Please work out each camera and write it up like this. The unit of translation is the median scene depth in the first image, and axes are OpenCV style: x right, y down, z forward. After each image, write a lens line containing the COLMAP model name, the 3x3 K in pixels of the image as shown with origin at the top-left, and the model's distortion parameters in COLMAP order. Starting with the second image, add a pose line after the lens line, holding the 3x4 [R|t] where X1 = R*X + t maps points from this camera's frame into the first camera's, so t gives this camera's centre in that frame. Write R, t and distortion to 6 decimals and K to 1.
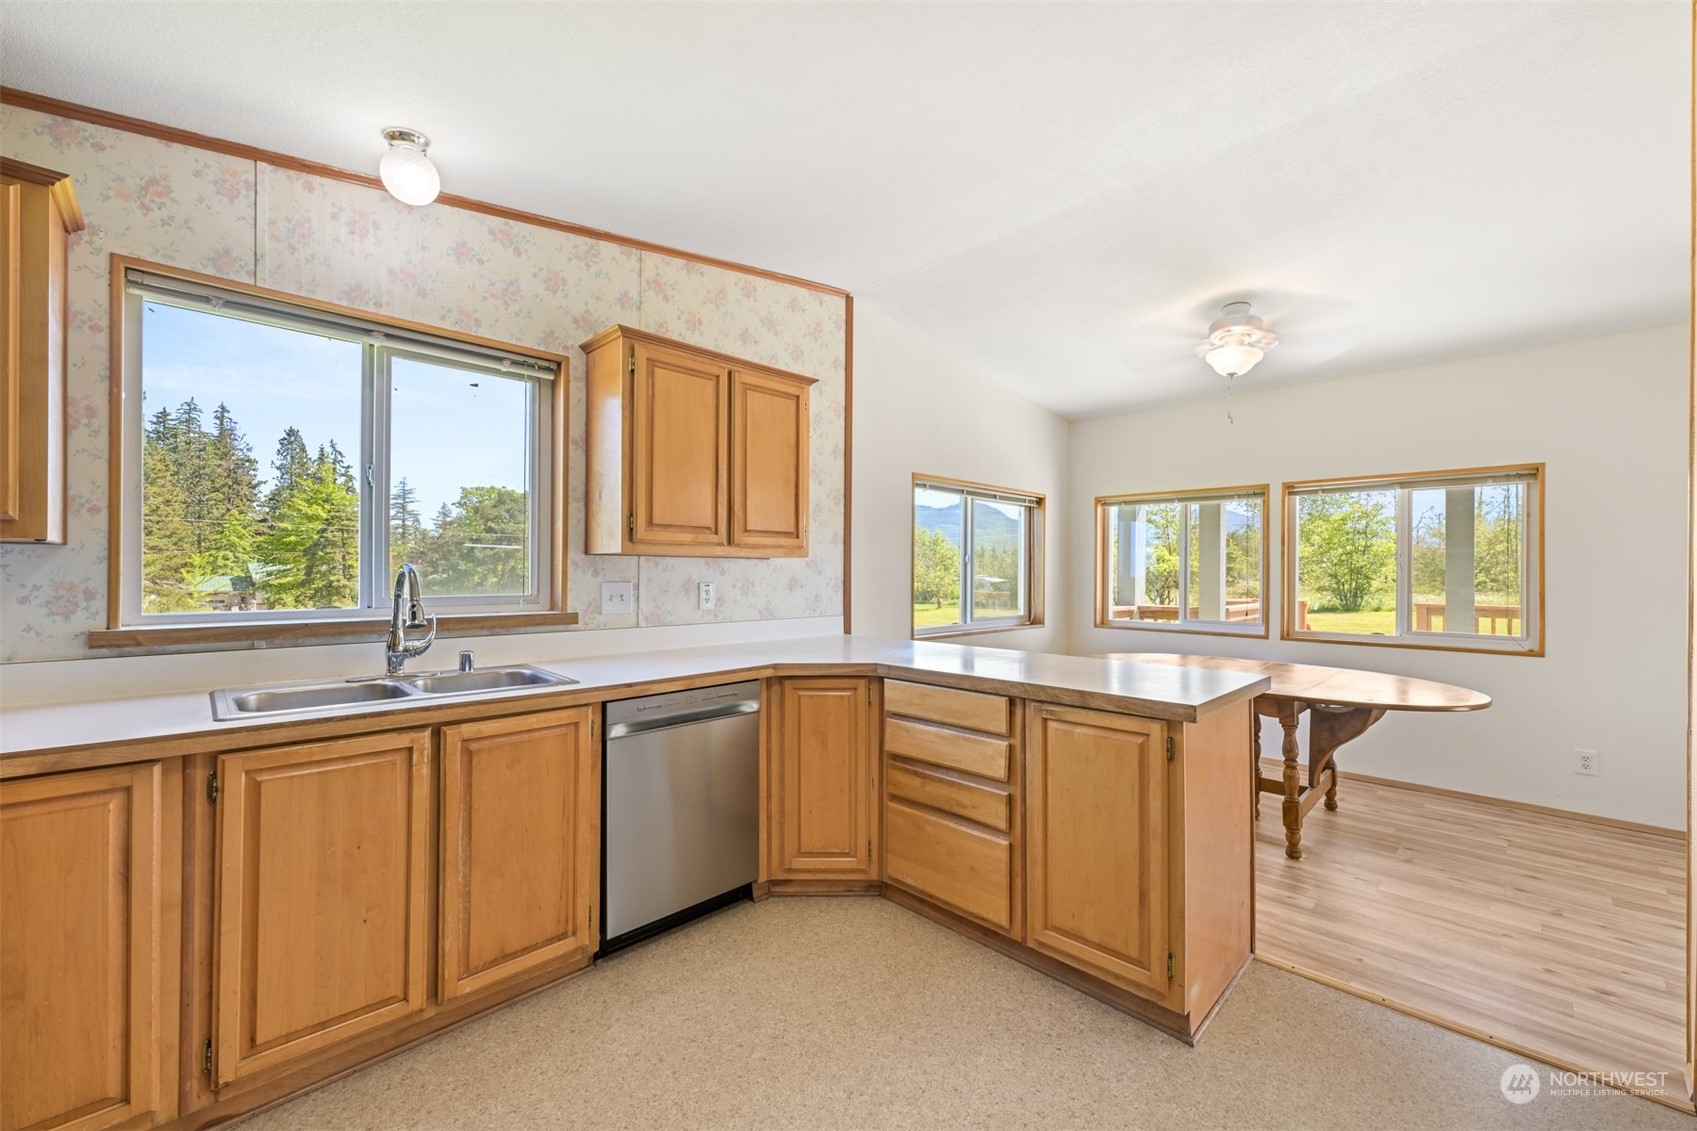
lens RADIAL K [[668.9, 0, 852.4], [0, 668.9, 568.9], [0, 0, 1]] dist [-0.002663, -0.000196]
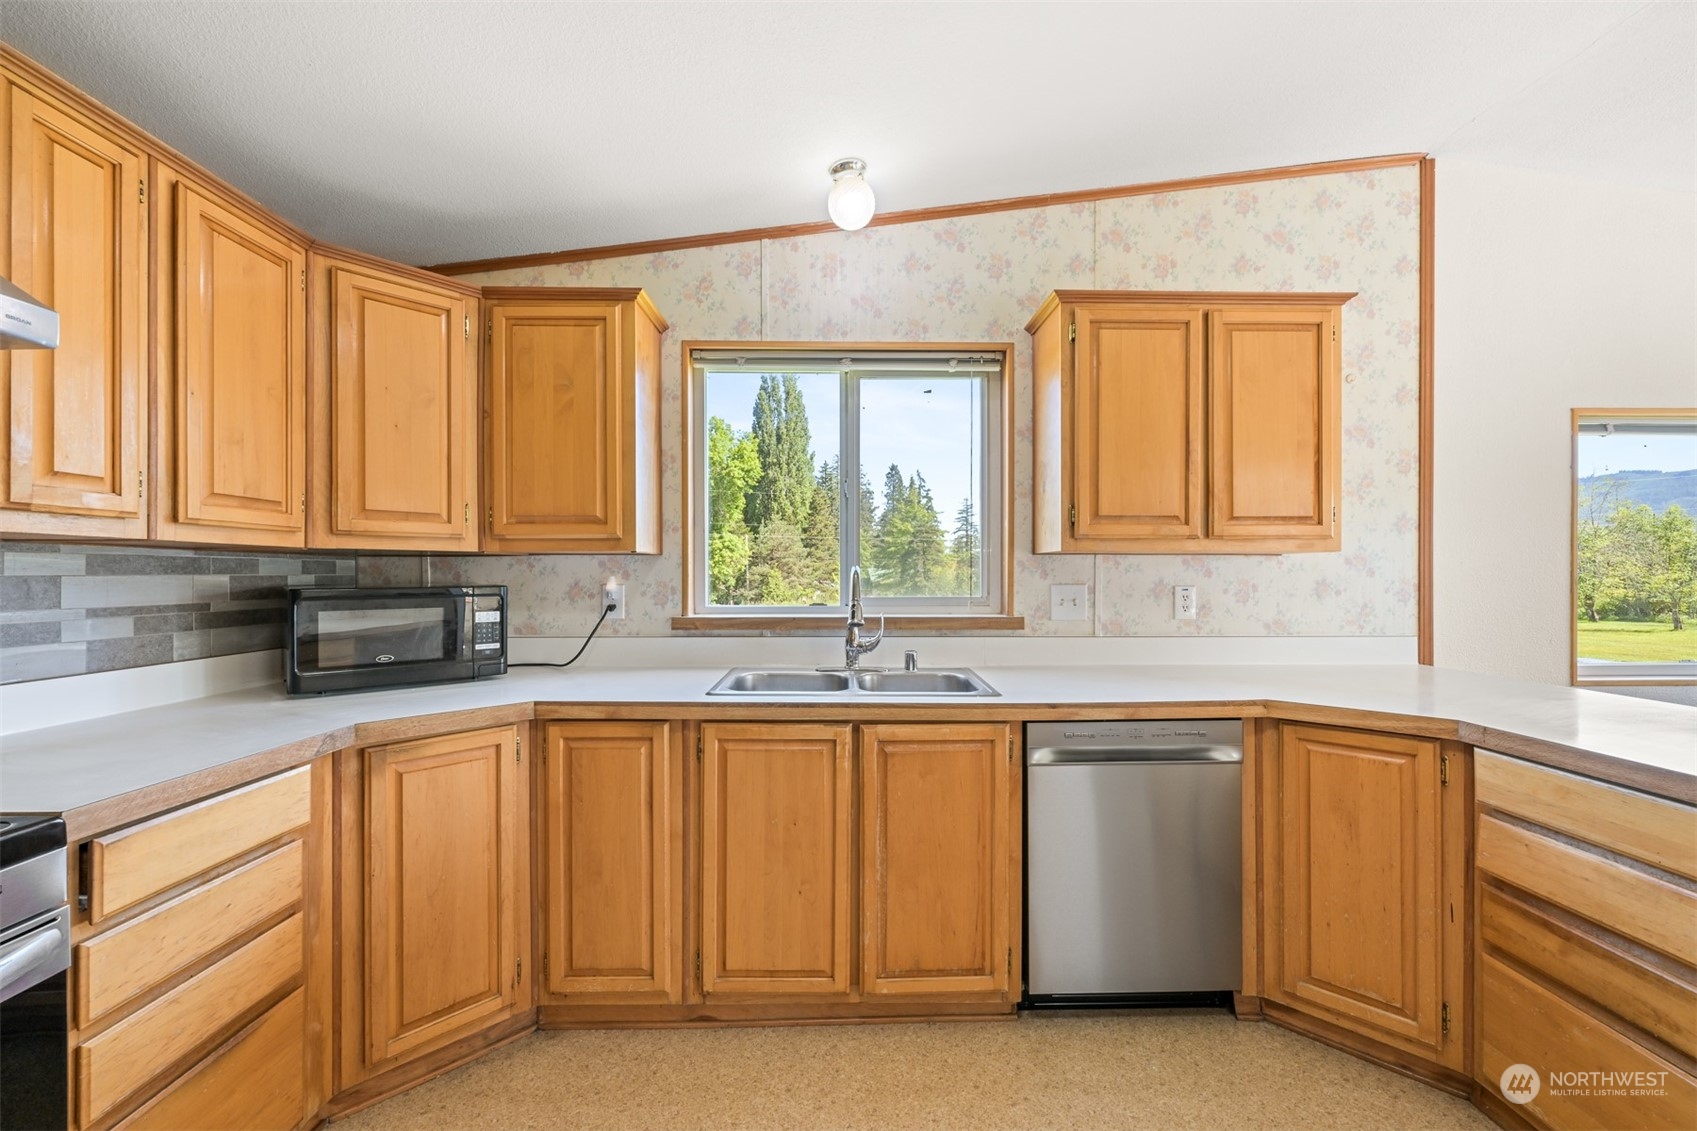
lens RADIAL K [[667.6, 0, 852.0], [0, 667.6, 573.3], [0, 0, 1]] dist [-0.001587, -0.000199]
pose [[0.721966, -0.003883, -0.691918, 0.058310], [0.006098, 0.999981, 0.000751, 0.002572], [0.691902, -0.004762, 0.721976, 0.175450]]
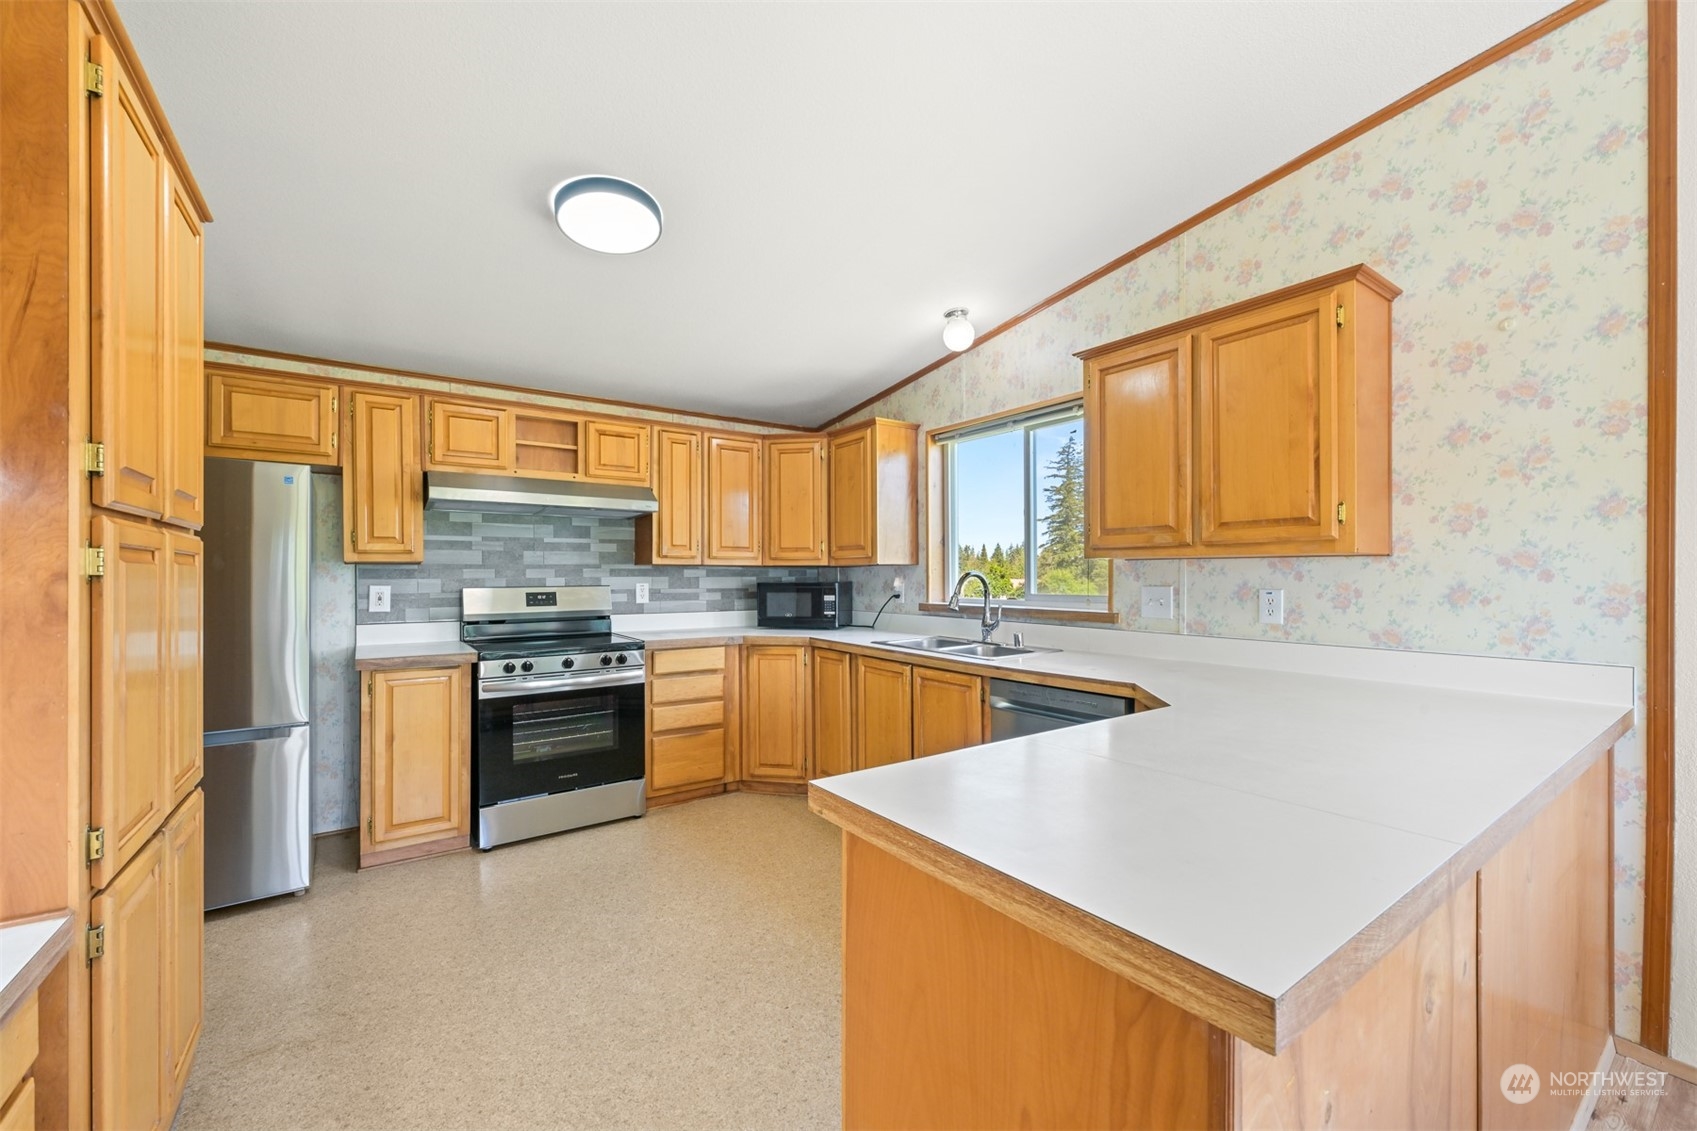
lens RADIAL K [[673.6, 0, 847.2], [0, 673.6, 574.8], [0, 0, 1]] dist [-0.000128, 0.000086]
pose [[-0.165275, -0.003864, -0.986240, 0.783042], [0.005283, 0.999975, -0.004803, 0.005460], [0.986233, -0.006004, -0.165251, 0.775404]]
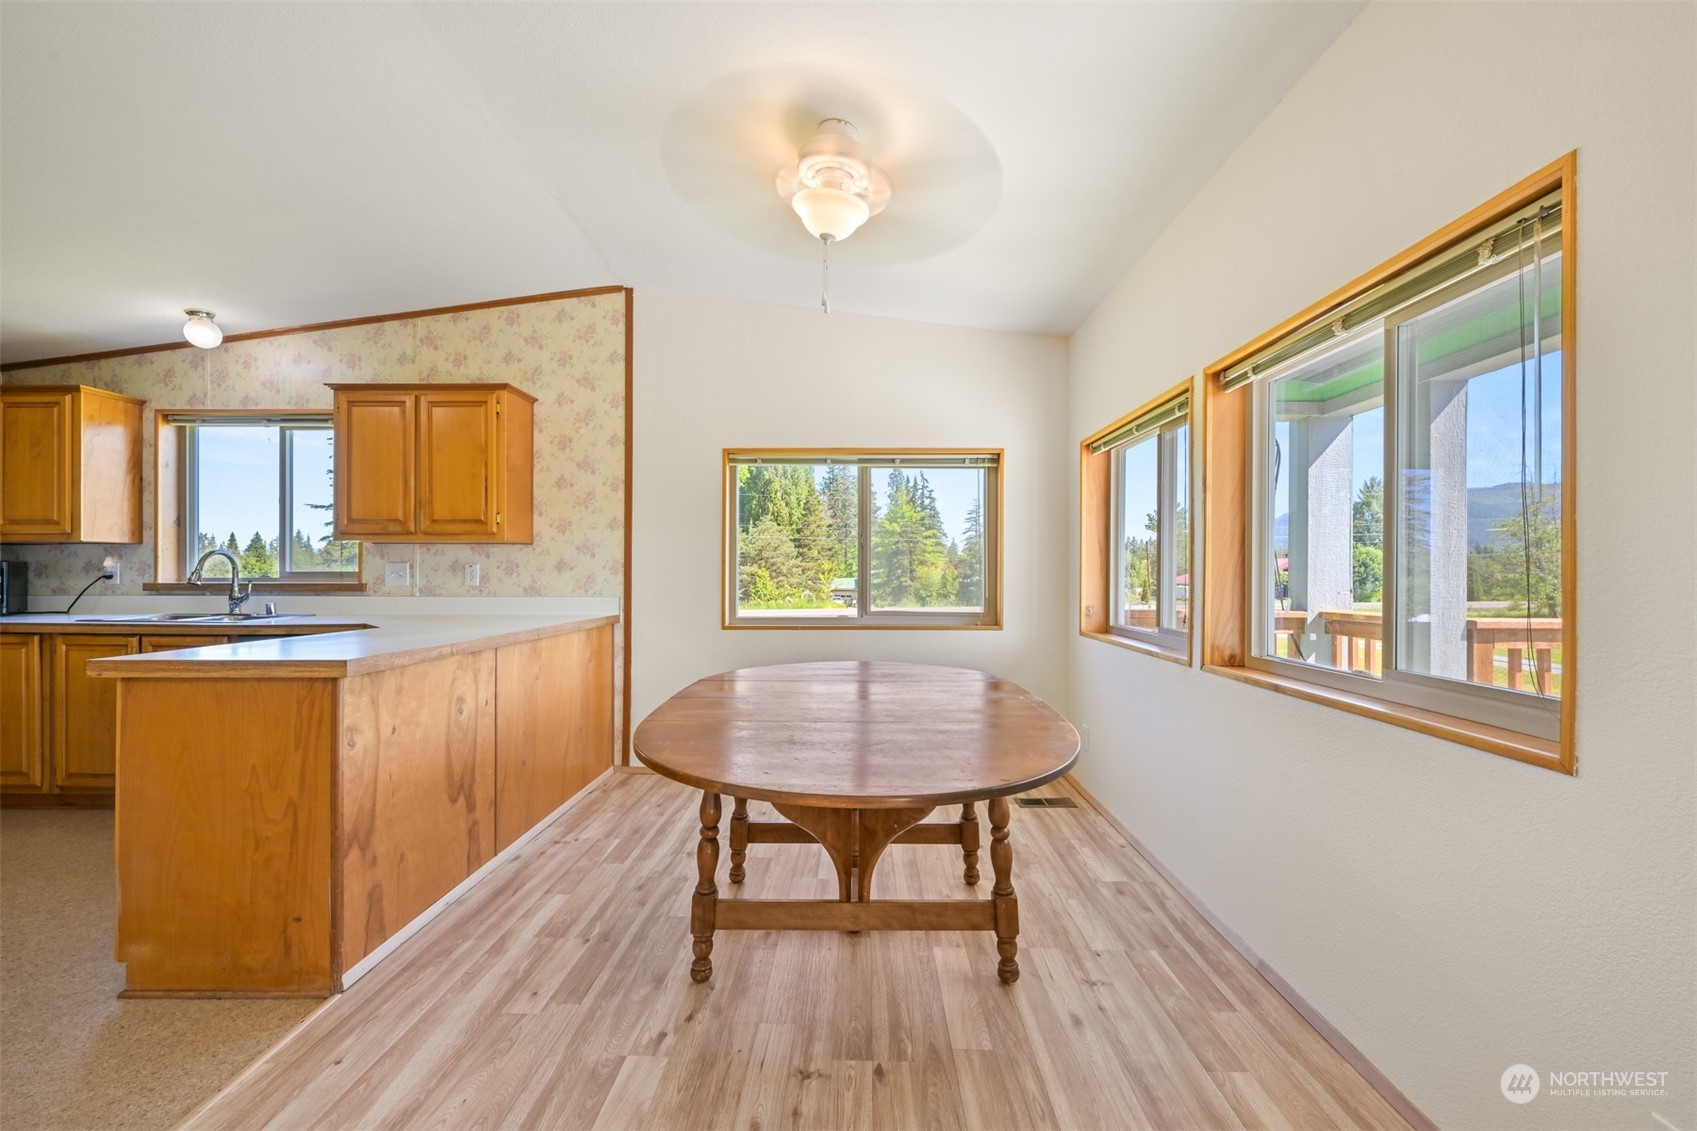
lens RADIAL K [[673.4, 0, 851.7], [0, 673.4, 569.5], [0, 0, 1]] dist [-0.000512, -0.000042]
pose [[0.701848, -0.008079, -0.712281, 1.427855], [0.005053, 0.999967, -0.006362, 0.051617], [0.712309, 0.000866, 0.701865, 0.754341]]
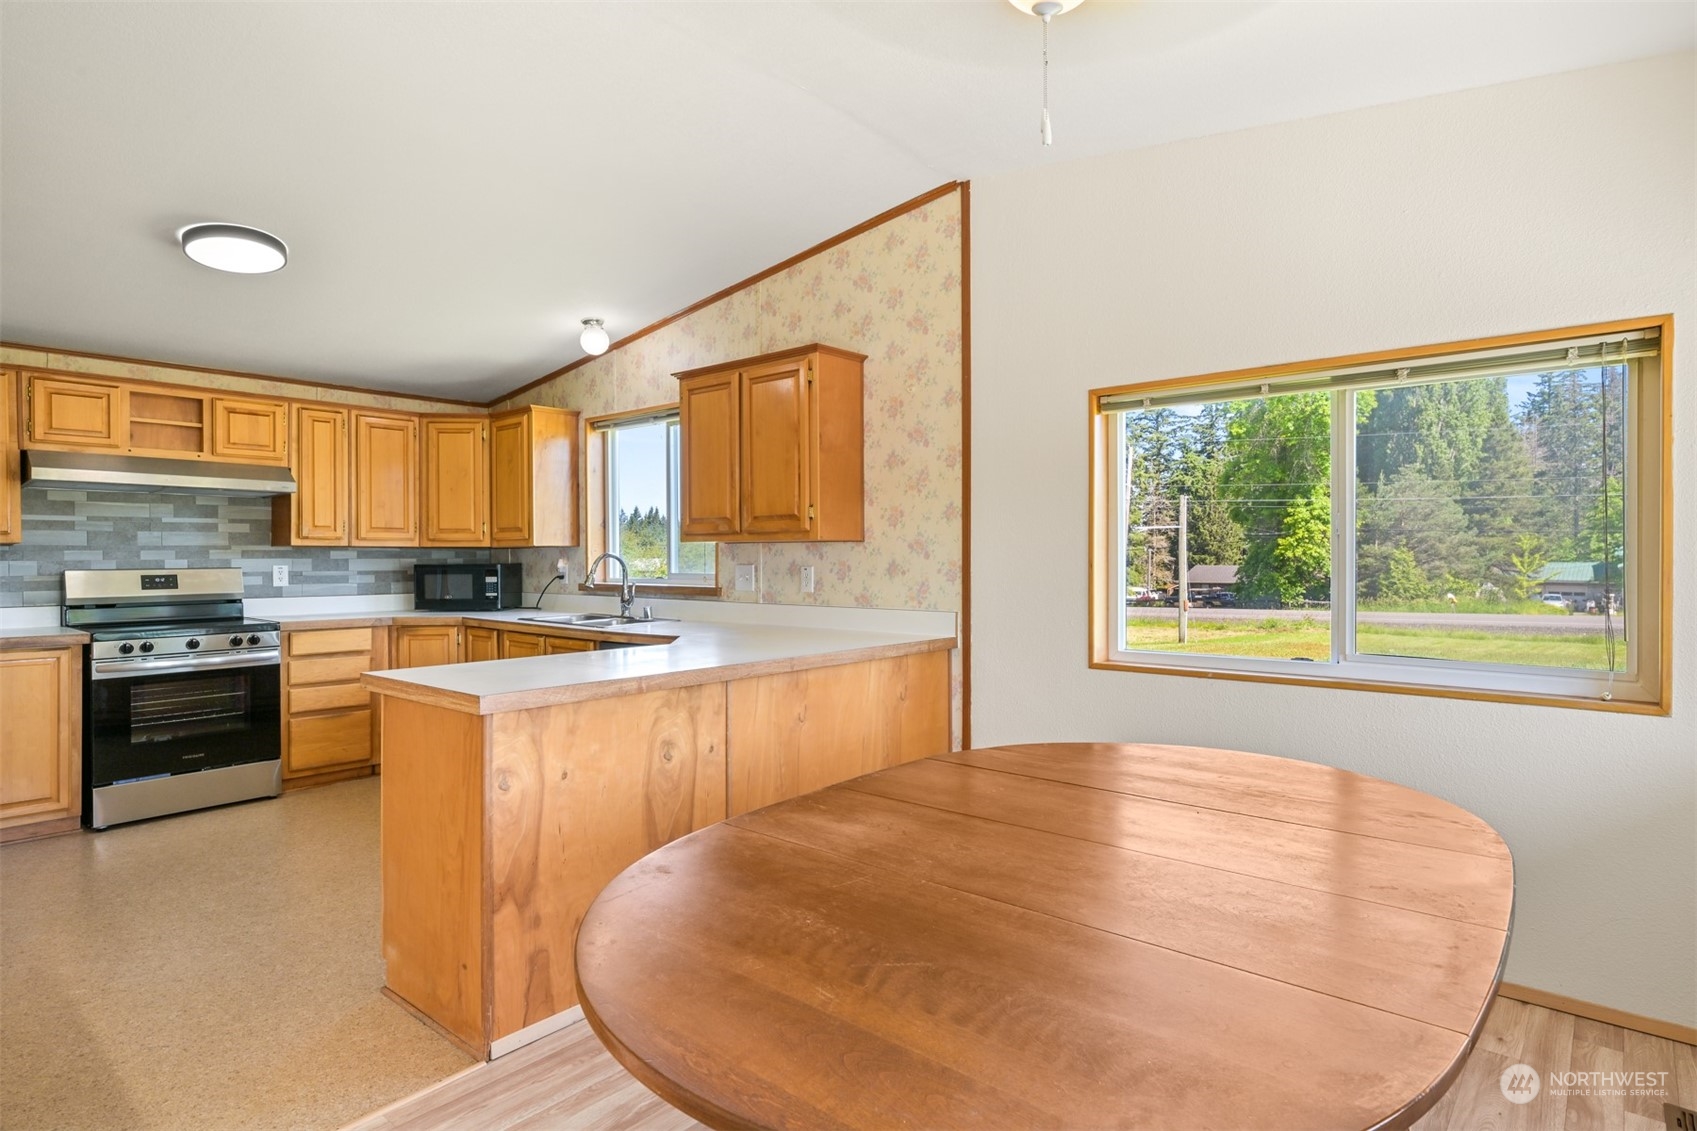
lens RADIAL K [[896.6, 0, 849.9], [0, 896.6, 559.0], [0, 0, 1]] dist [-0.001659, 0.001394]
pose [[0.083181, -0.001894, -0.996533, 1.424223], [0.008069, 0.999967, -0.001227, 0.013876], [0.996502, -0.007939, 0.083194, 1.152464]]
